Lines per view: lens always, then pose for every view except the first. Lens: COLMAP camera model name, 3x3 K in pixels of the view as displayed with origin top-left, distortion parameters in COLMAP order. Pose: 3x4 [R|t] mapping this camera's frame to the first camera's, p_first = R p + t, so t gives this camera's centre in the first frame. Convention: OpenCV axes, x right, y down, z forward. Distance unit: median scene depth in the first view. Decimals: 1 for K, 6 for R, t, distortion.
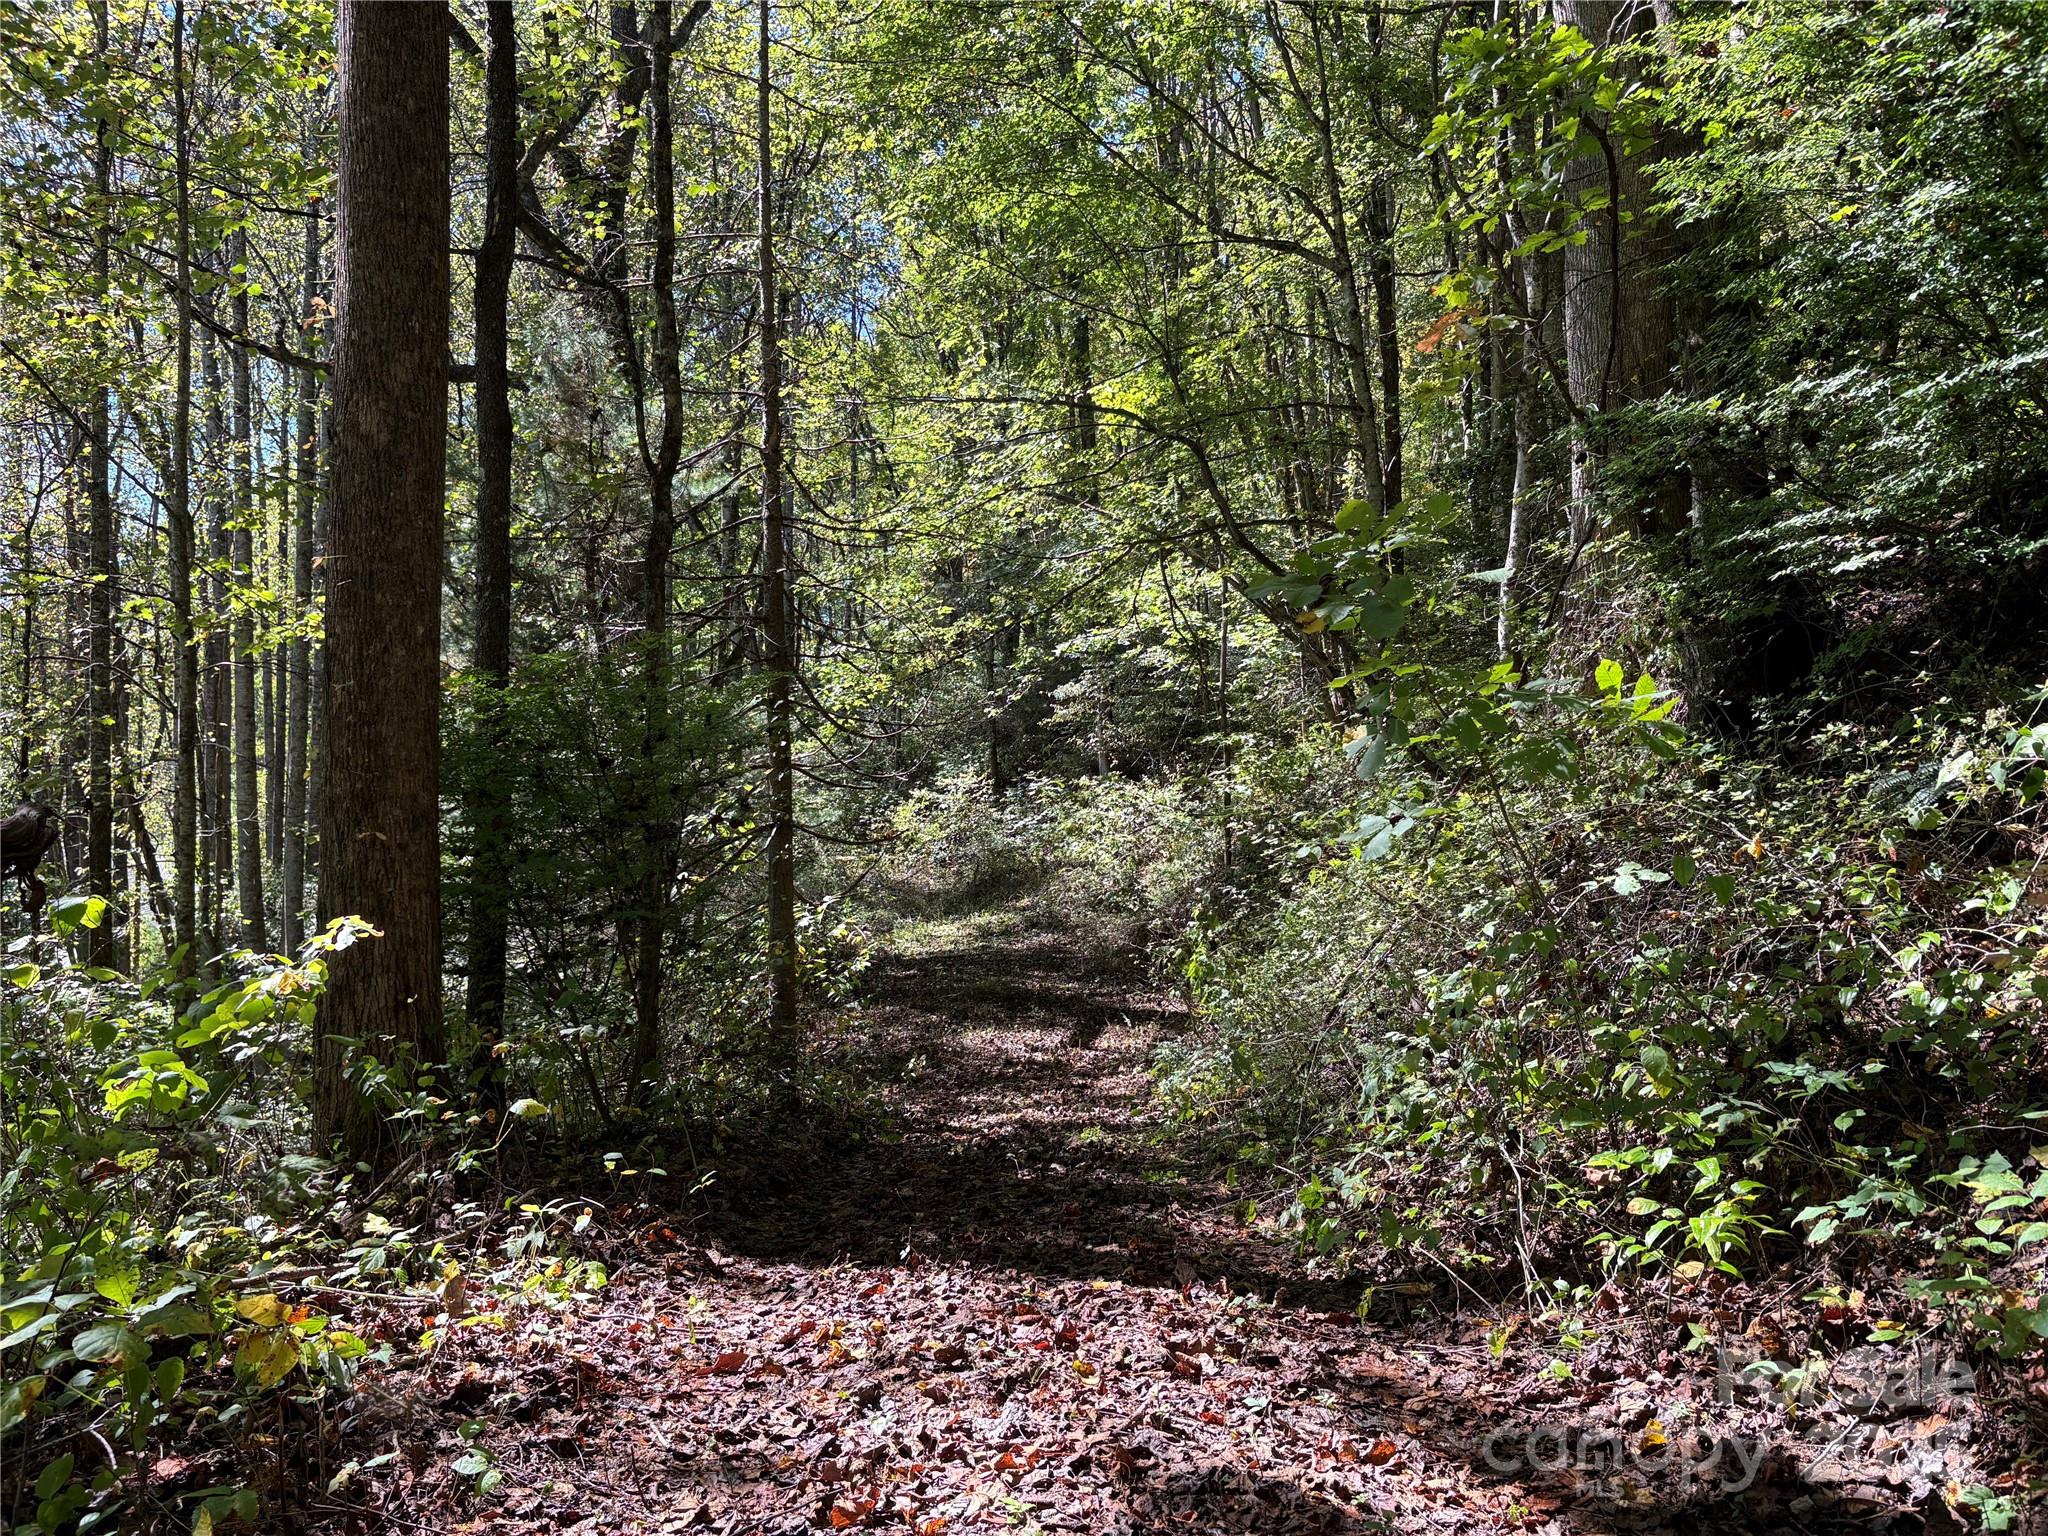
lens RADIAL K [[1551.7, 0, 1024.0], [0, 1551.7, 768.0], [0, 0, 1]] dist [0.140676, -0.000186]
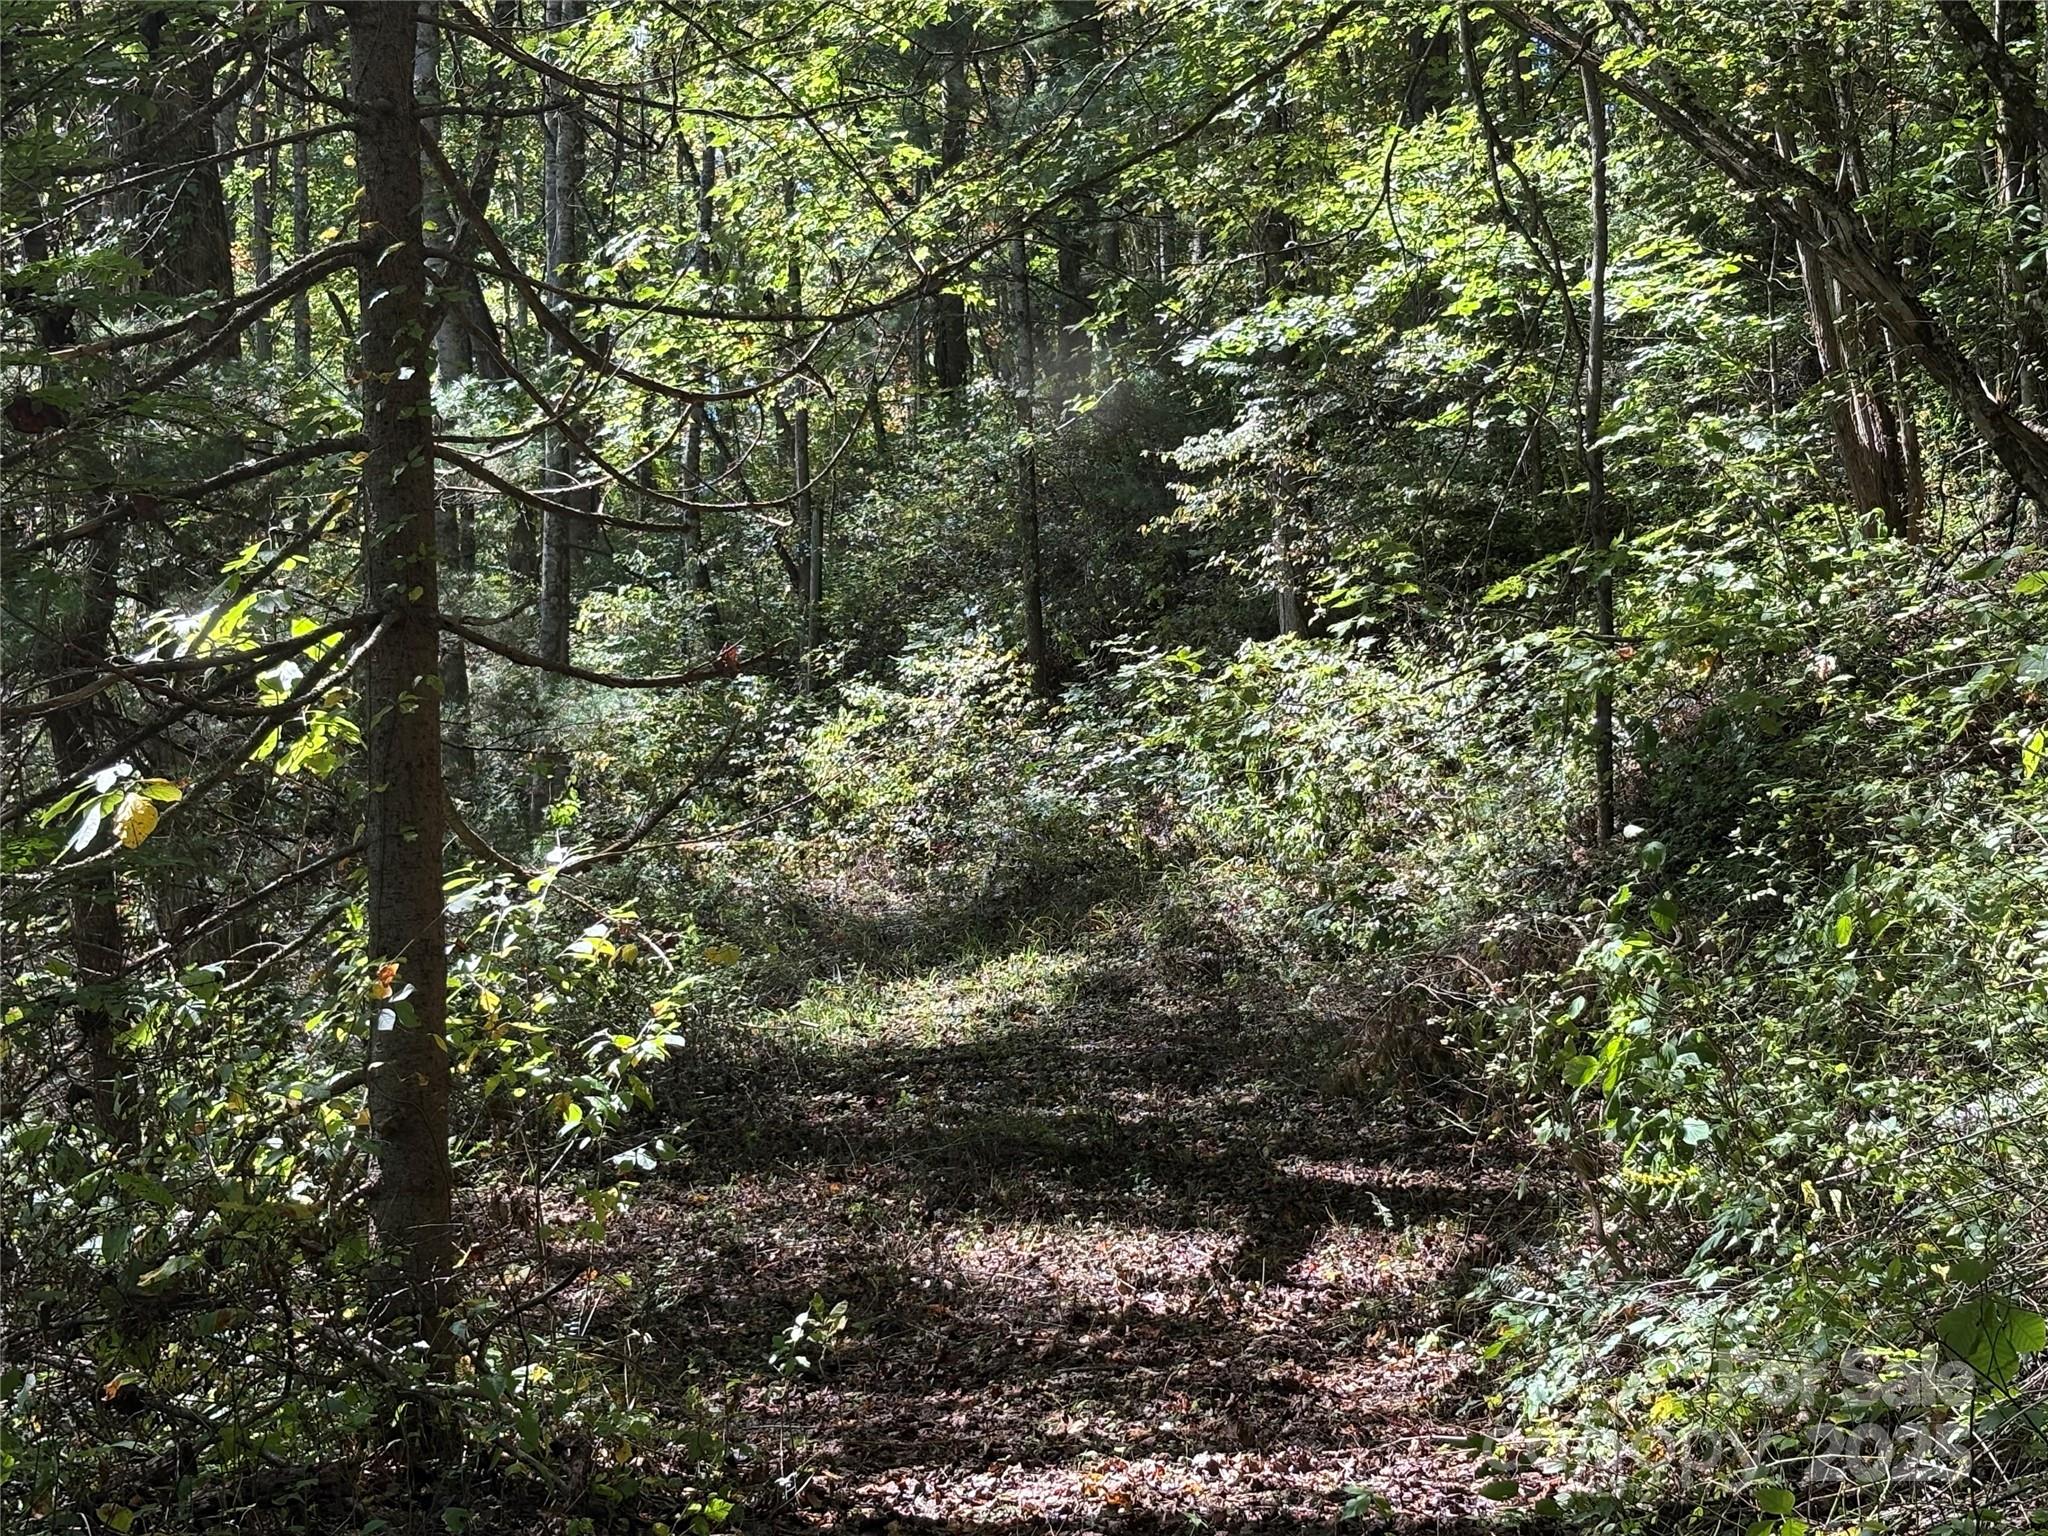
lens RADIAL K [[3251.2, 0, 1024.0], [0, 3251.2, 768.0], [0, 0, 1]] dist [0.031322, 0.027611]
pose [[0.999745, -0.001538, -0.022527, -0.002861], [0.002038, 0.999751, 0.022201, 0.021337], [0.022487, -0.022242, 0.999500, 0.121462]]
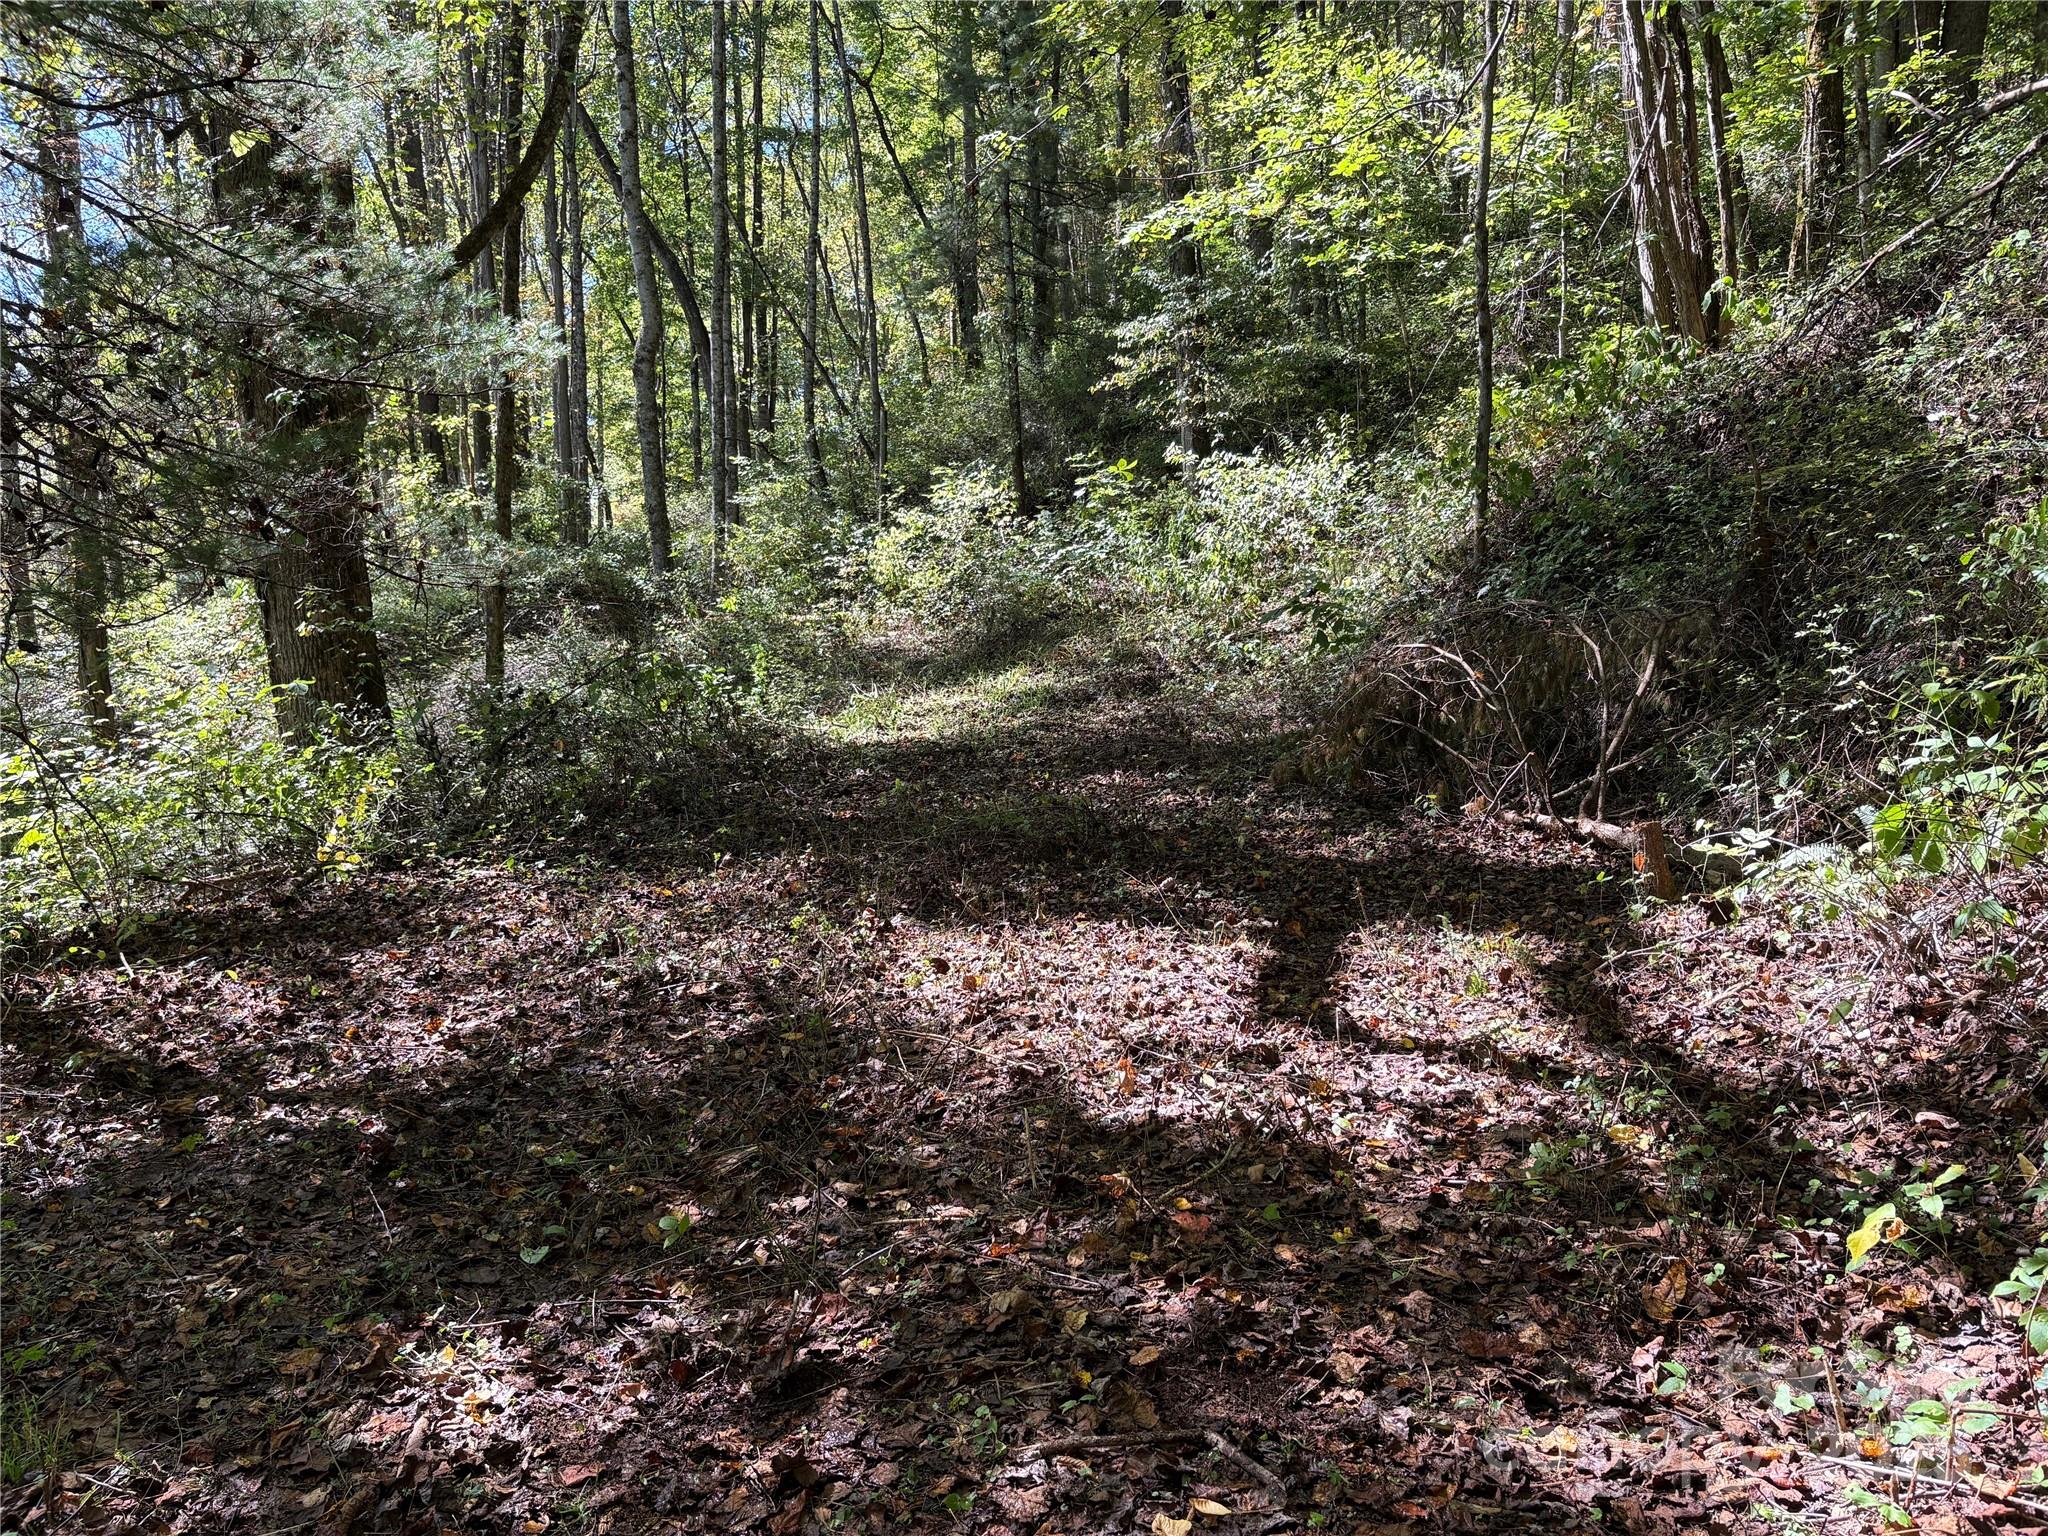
lens RADIAL K [[1551.7, 0, 1024.0], [0, 1551.7, 768.0], [0, 0, 1]] dist [0.140676, -0.000186]
pose [[0.999785, -0.005090, -0.020101, -0.005768], [0.007489, 0.992608, 0.121129, 0.055549], [0.019336, -0.121254, 0.992433, 0.423103]]
